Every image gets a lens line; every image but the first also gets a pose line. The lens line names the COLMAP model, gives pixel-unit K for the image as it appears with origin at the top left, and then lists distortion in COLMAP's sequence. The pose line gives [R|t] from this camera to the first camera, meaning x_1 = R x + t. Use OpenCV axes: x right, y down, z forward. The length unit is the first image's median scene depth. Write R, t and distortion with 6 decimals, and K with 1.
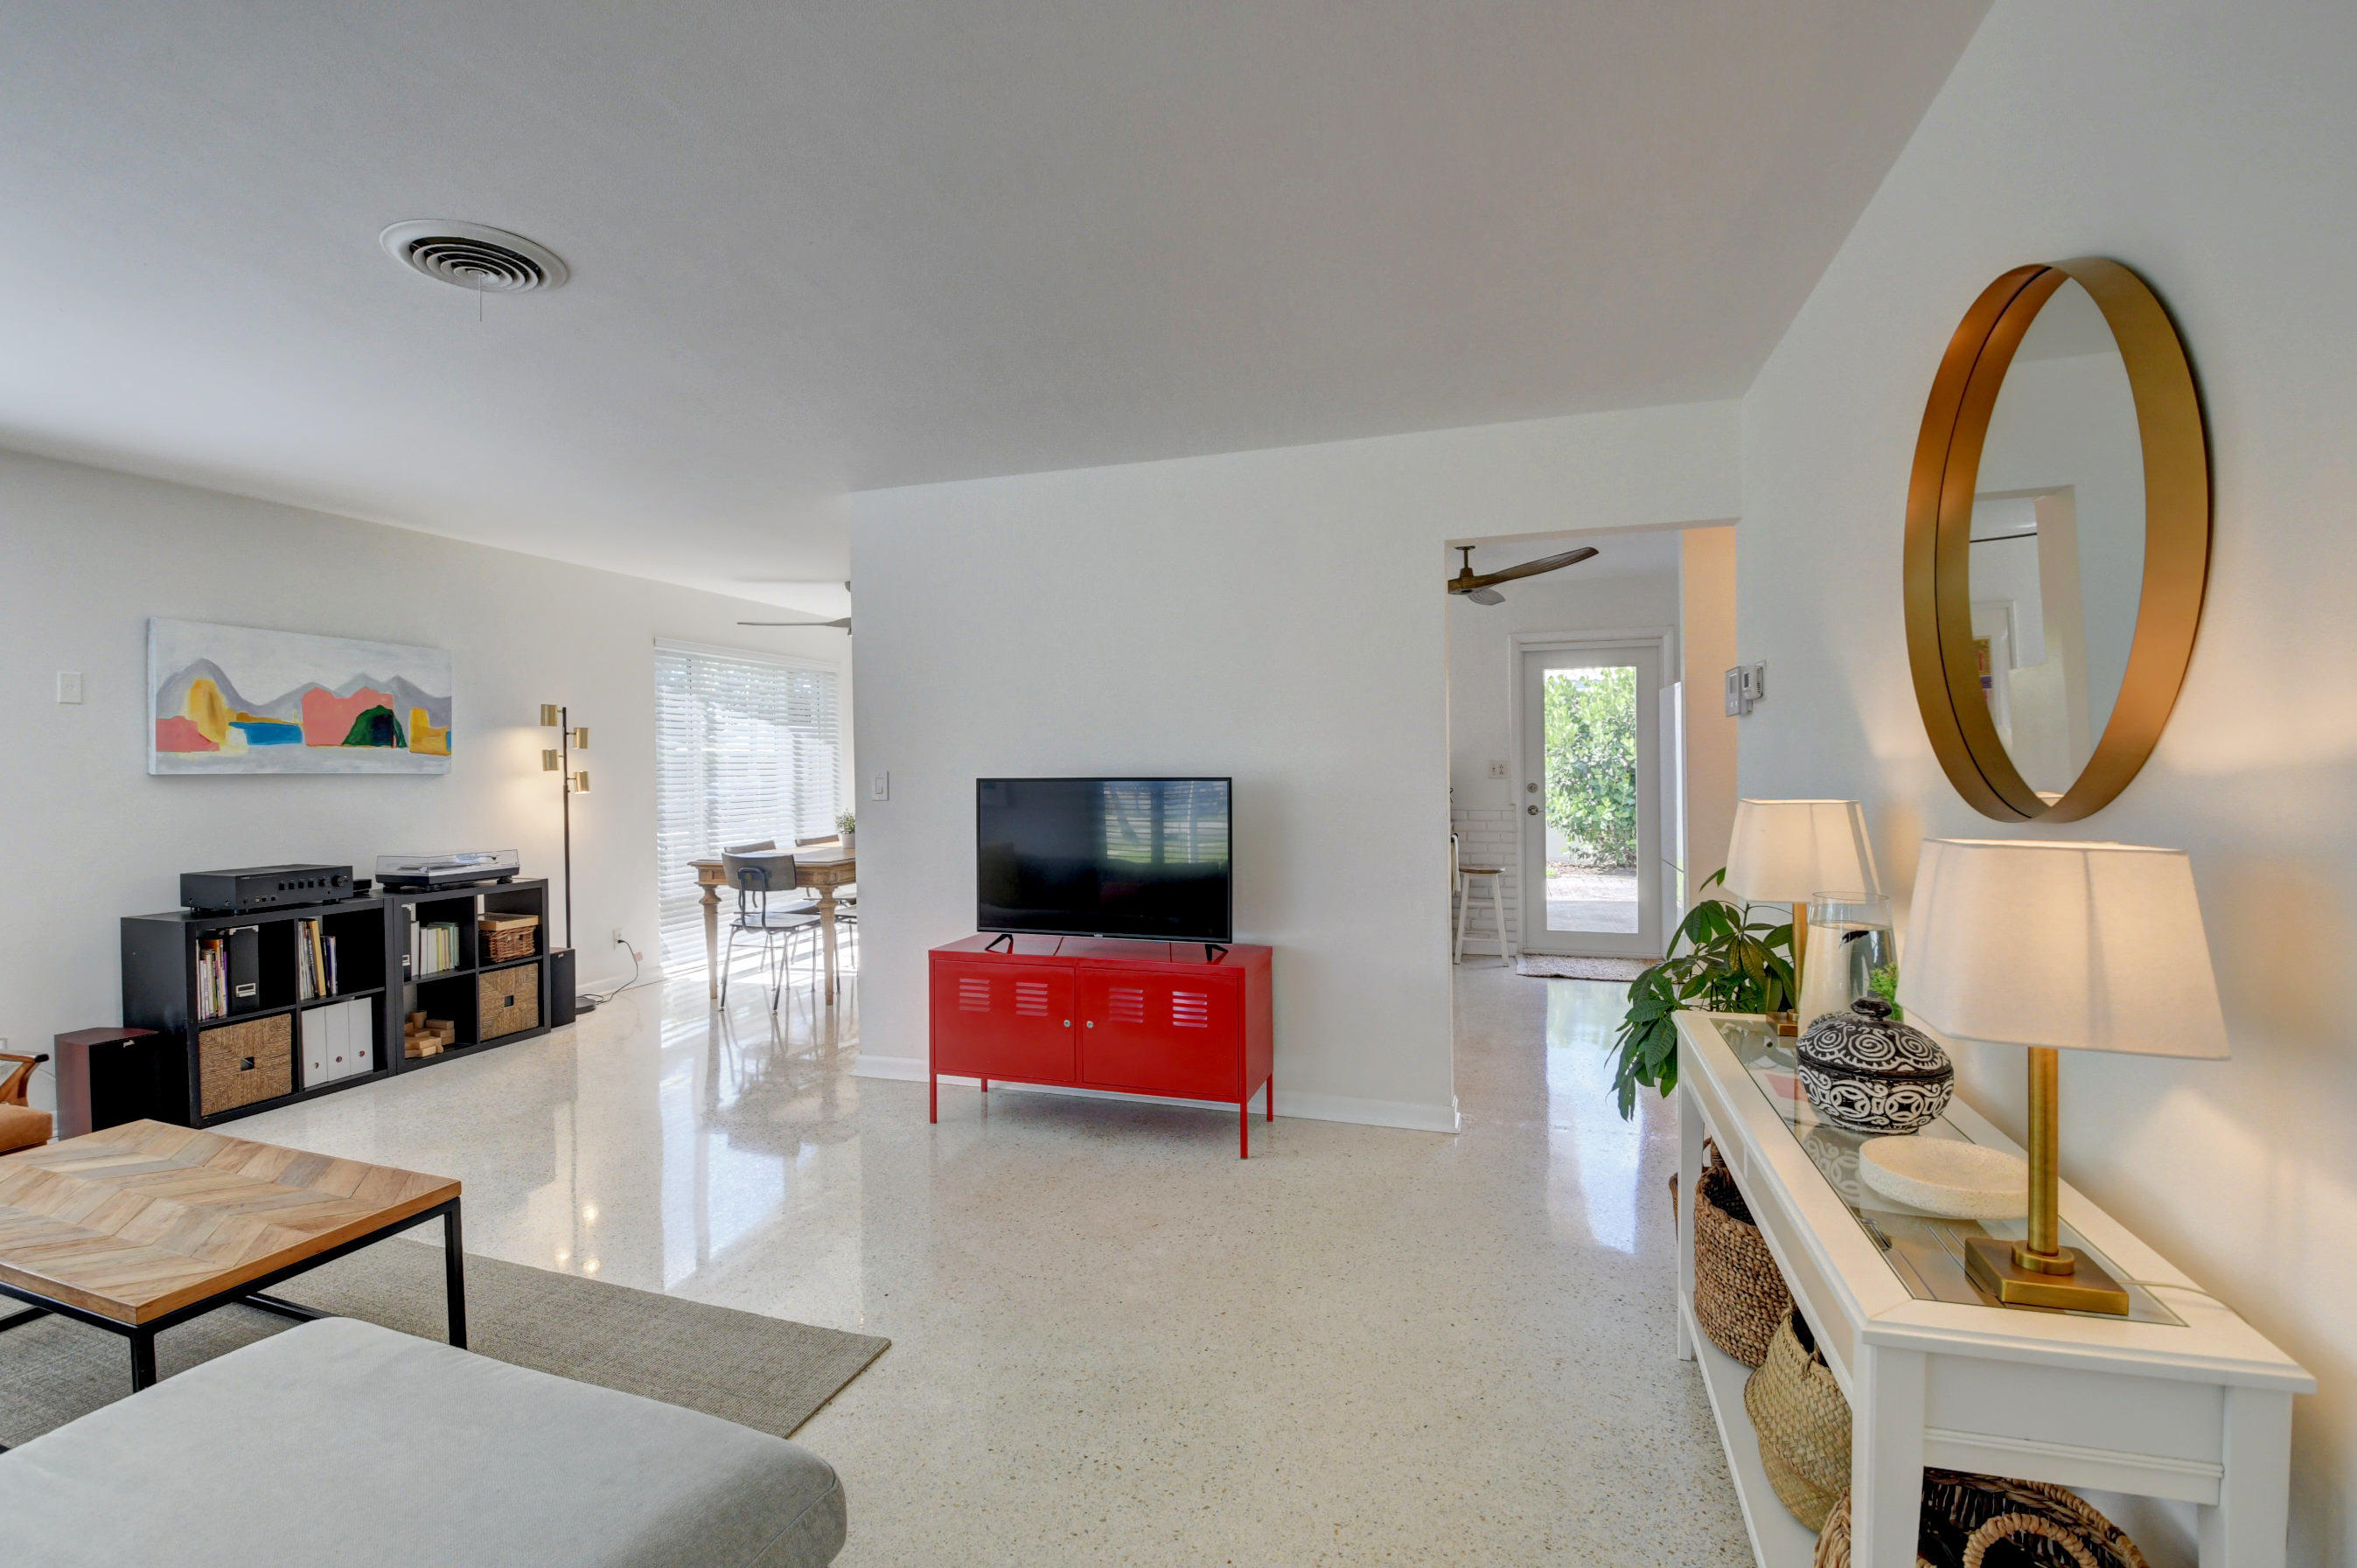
lens RADIAL K [[1034.9, 0, 1175.8], [0, 1034.9, 762.7], [0, 0, 1]] dist [0.000699, -0.015867]
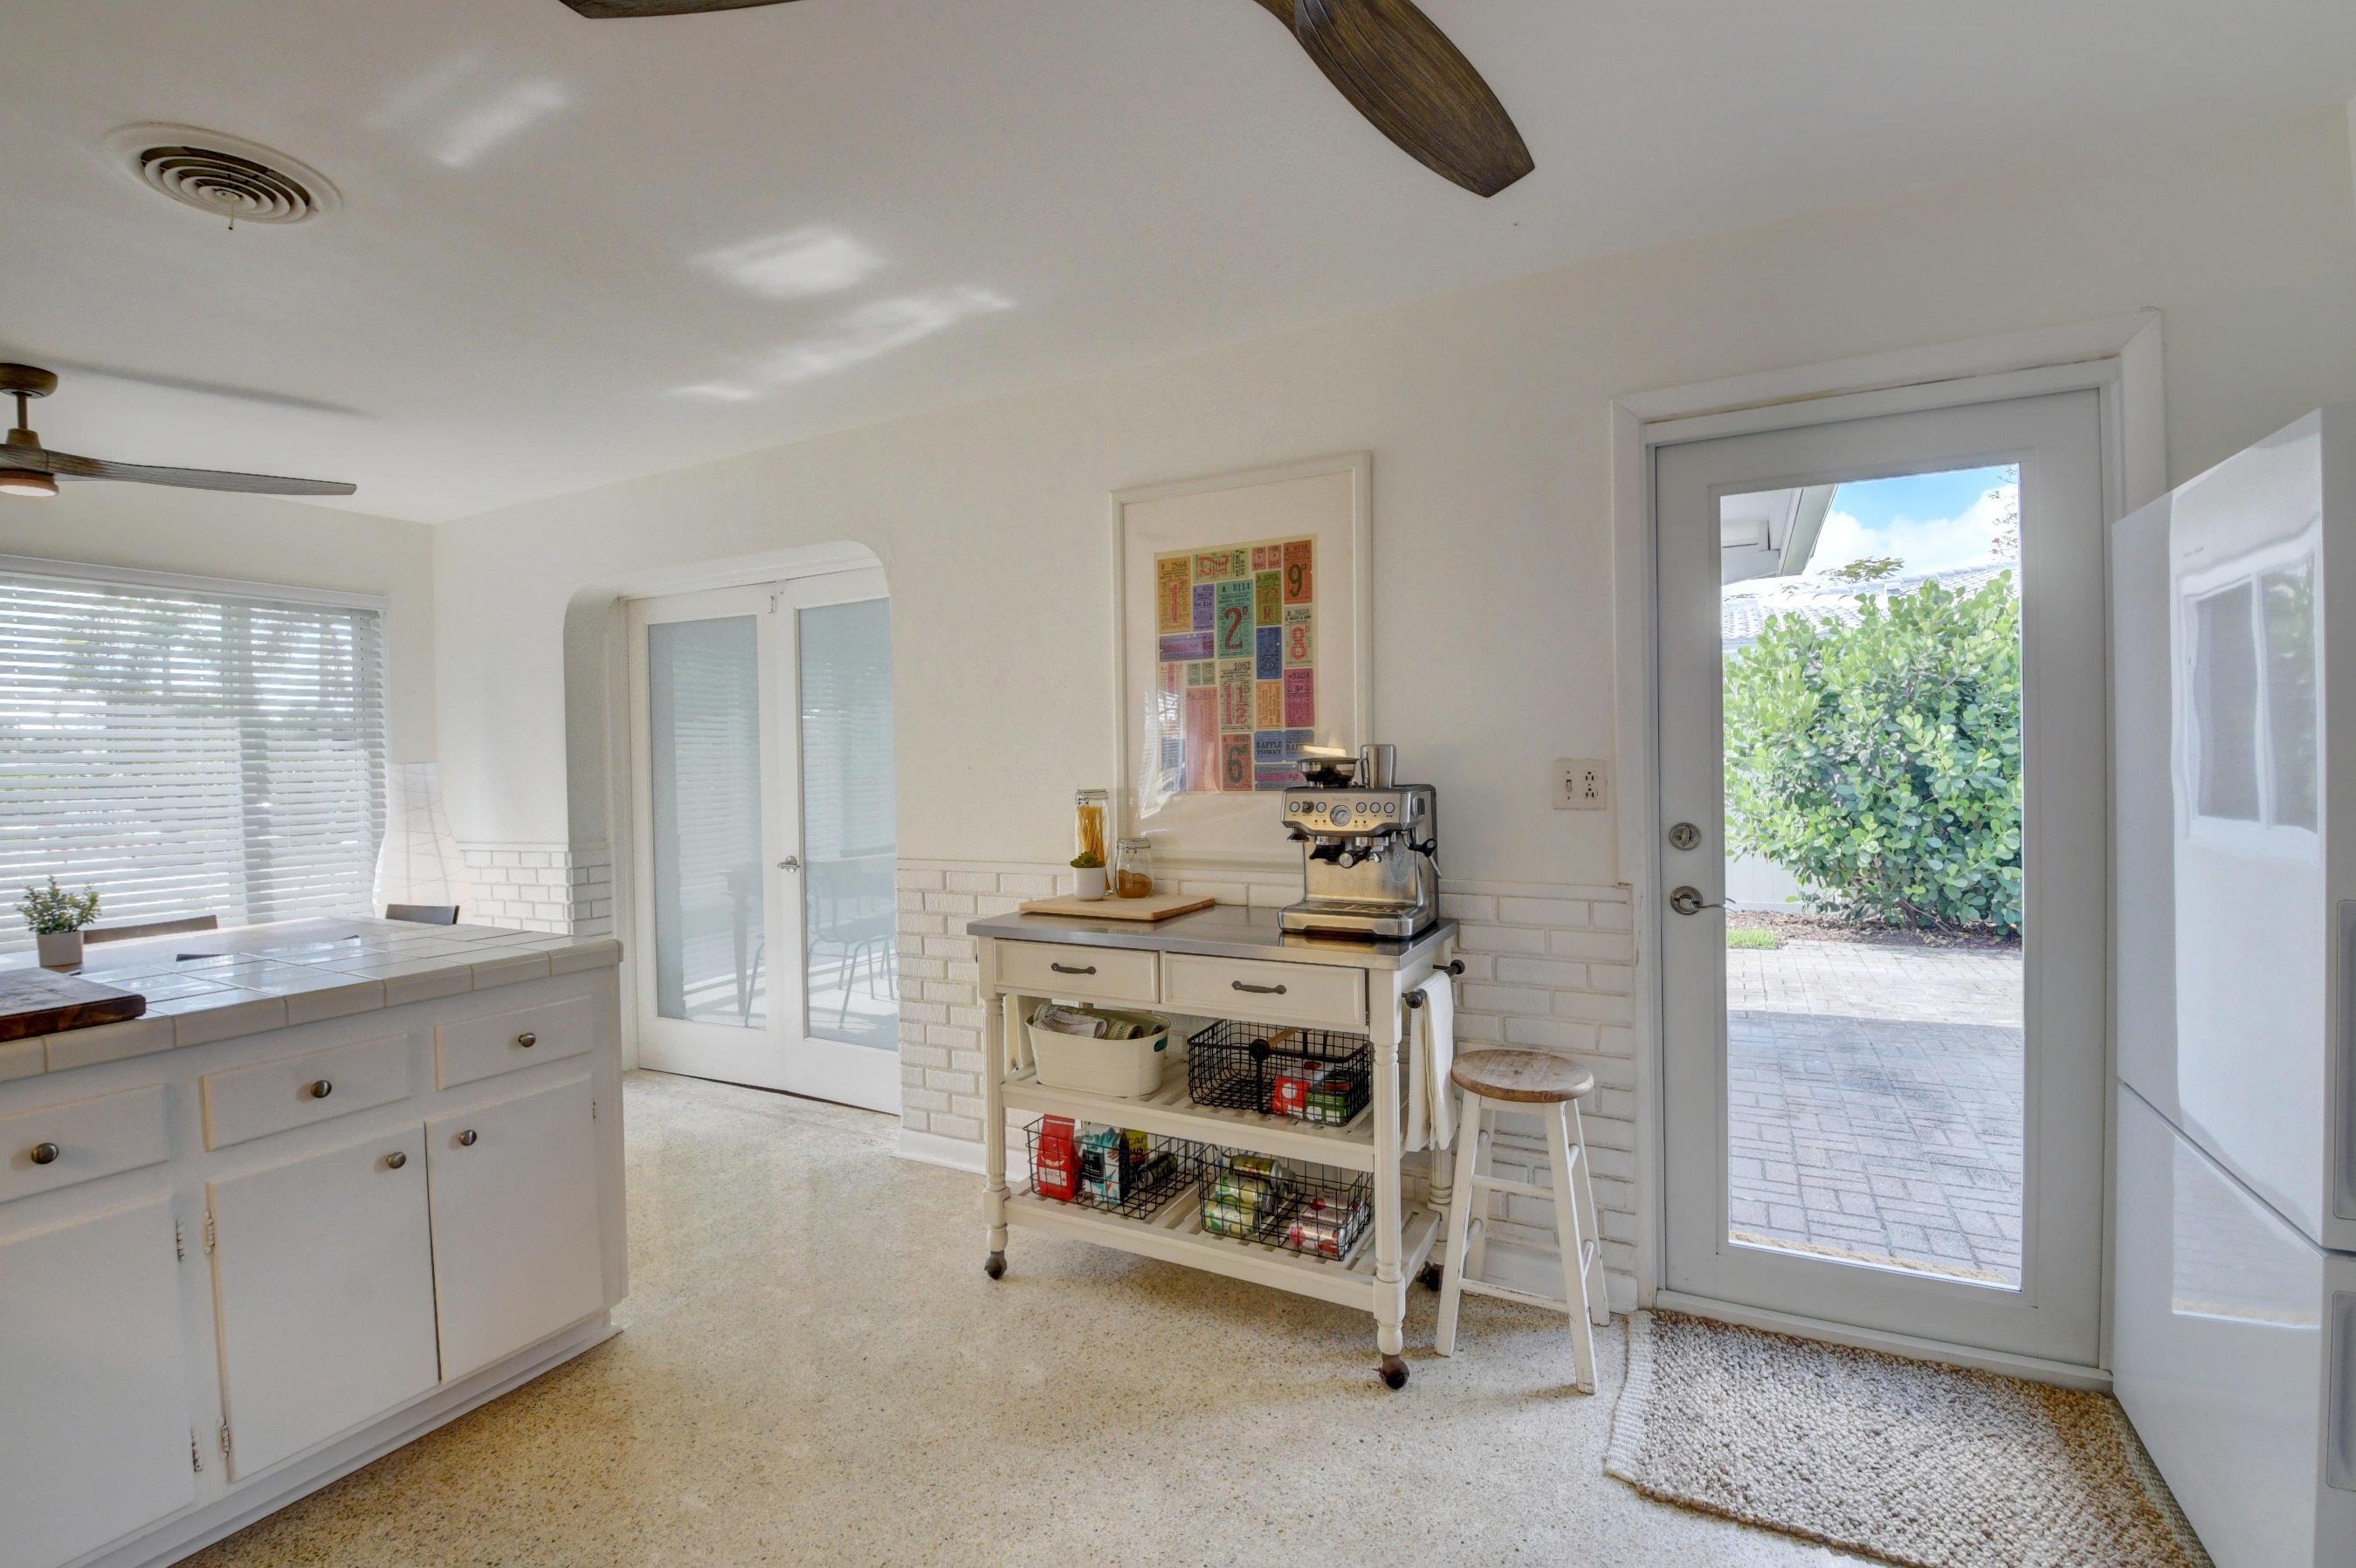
lens RADIAL K [[1034.4, 0, 1176.3], [0, 1034.4, 779.2], [0, 0, 1]] dist [0.000699, -0.015867]
pose [[0.983435, -0.004019, -0.181217, 0.349410], [0.007886, 0.999756, 0.020623, -0.006233], [0.181090, -0.021711, 0.983227, 0.914361]]
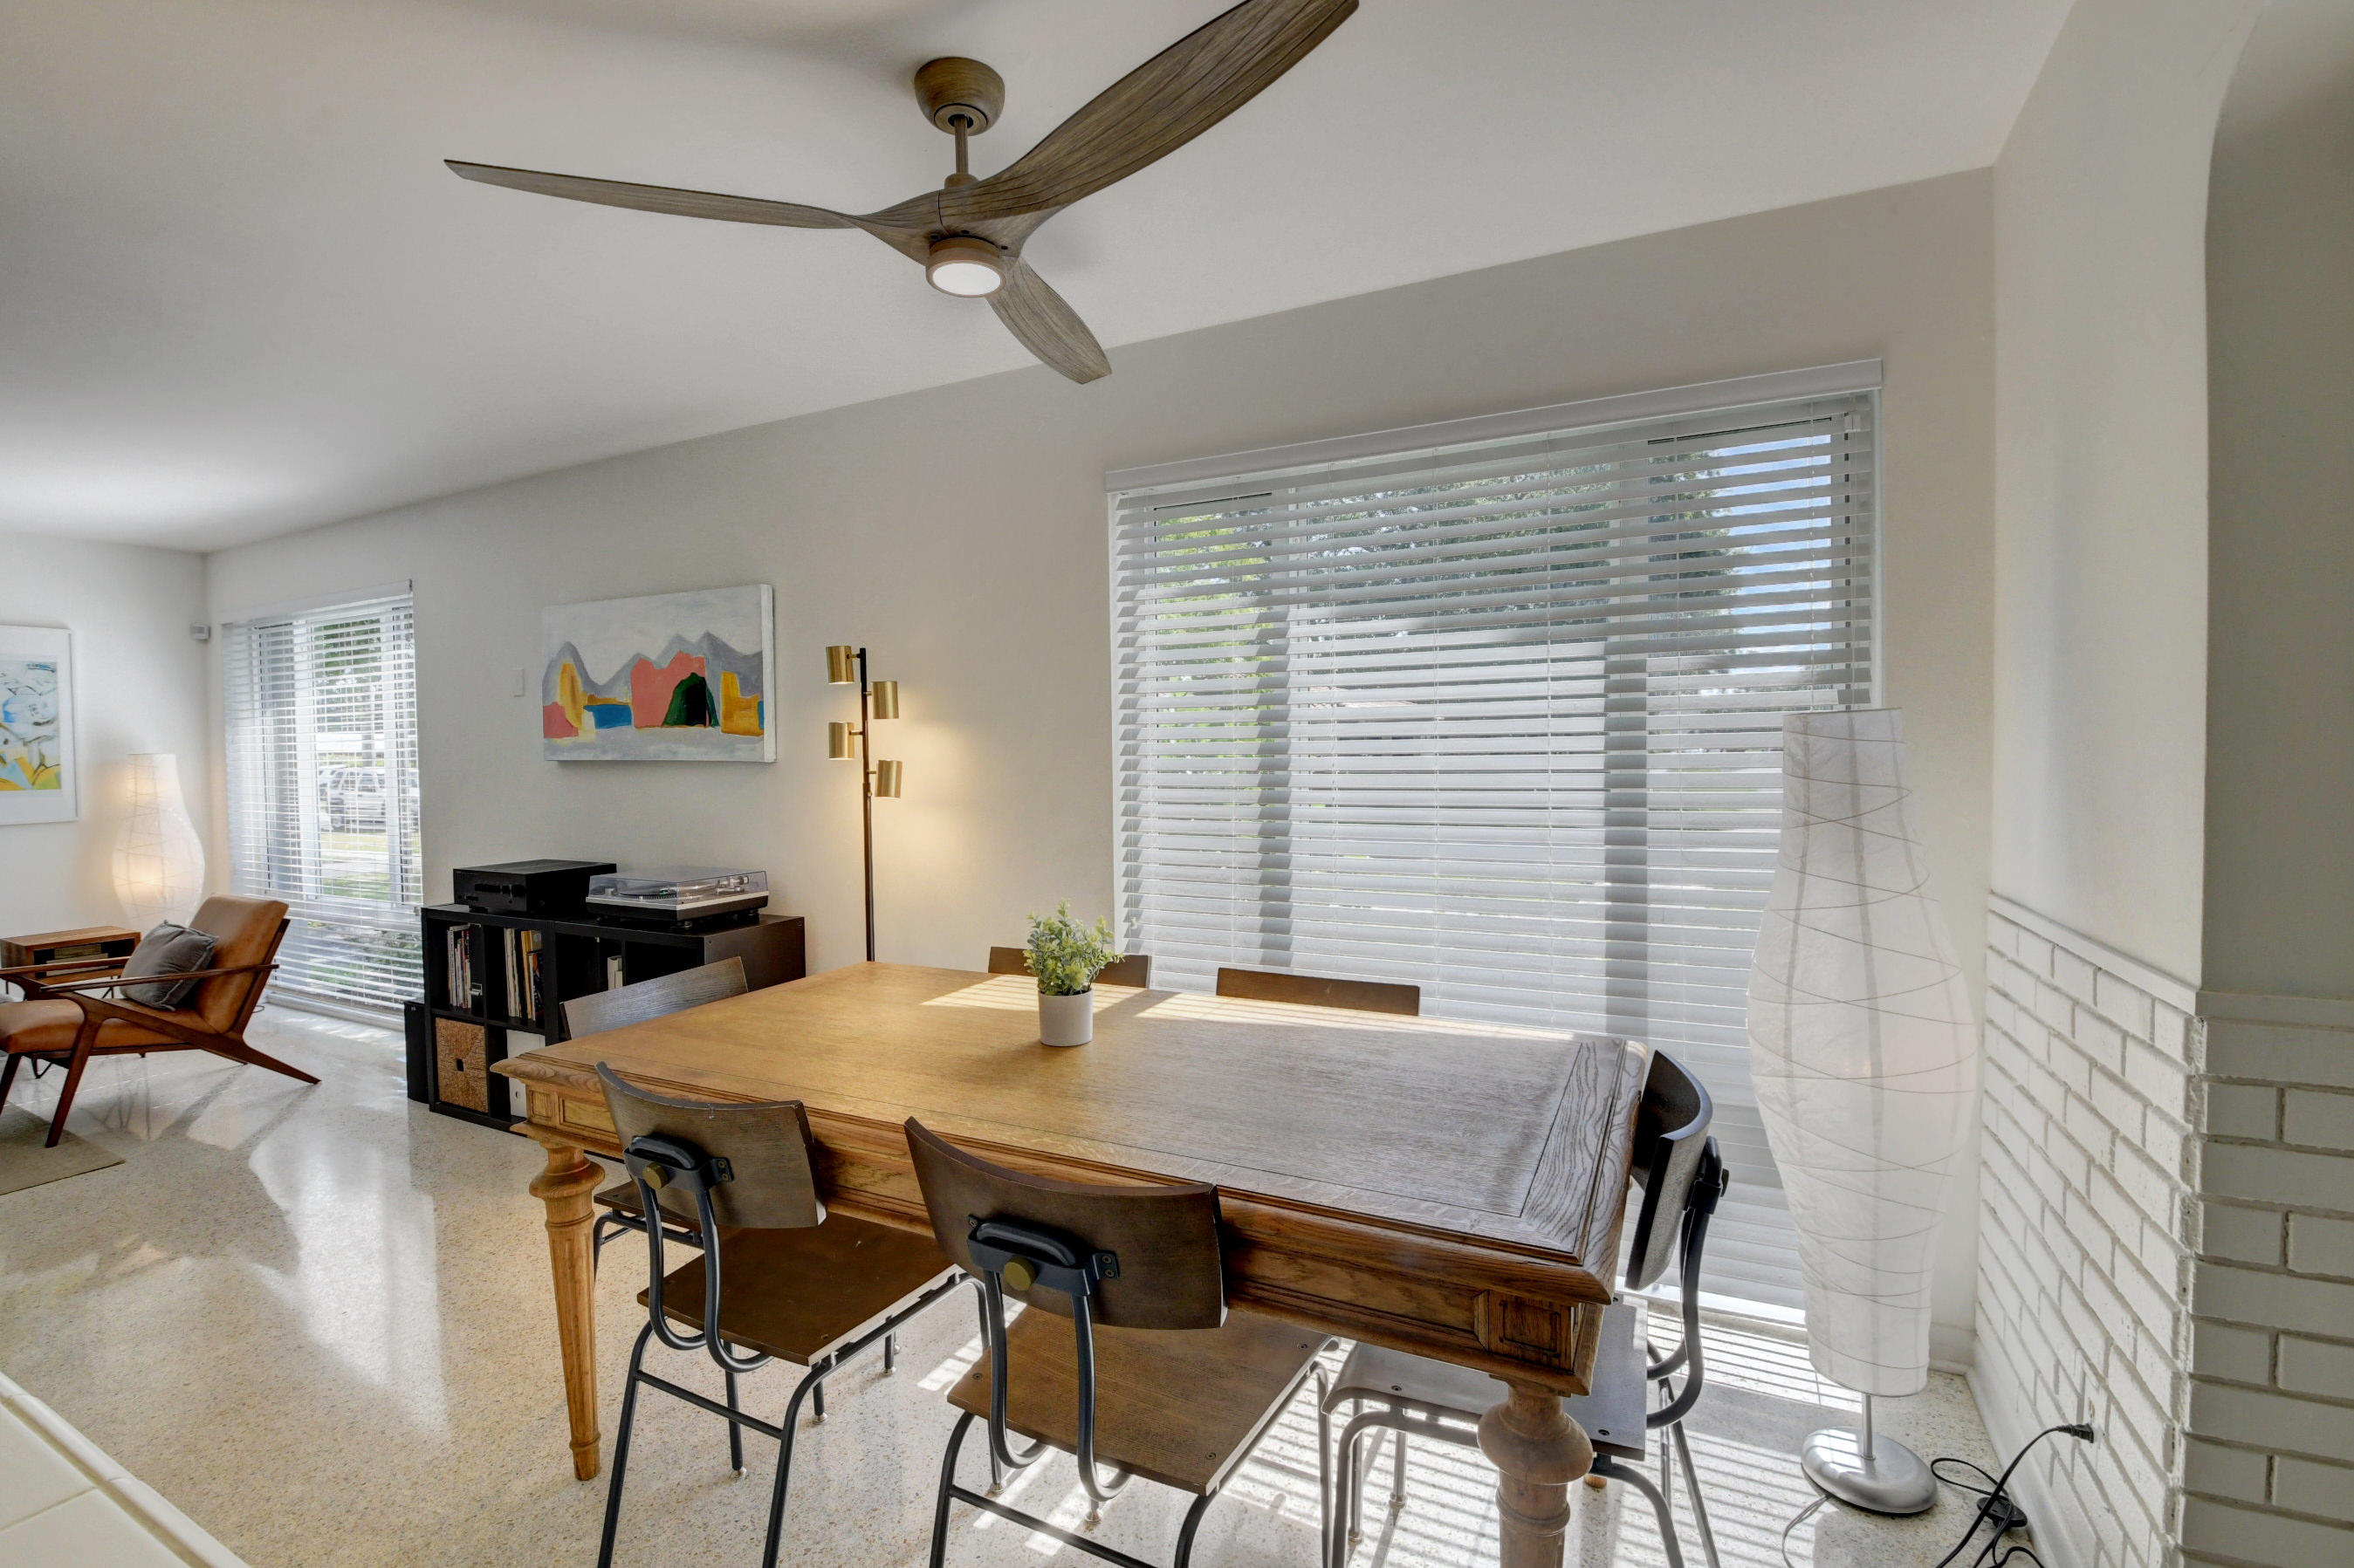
lens RADIAL K [[1033.5, 0, 1183.5], [0, 1033.5, 776.3], [0, 0, 1]] dist [0.000699, -0.015867]
pose [[-0.148301, 0.036535, -0.988267, -0.059518], [0.014449, 0.999291, 0.034774, 0.000375], [0.988837, -0.009123, -0.148724, 1.506617]]
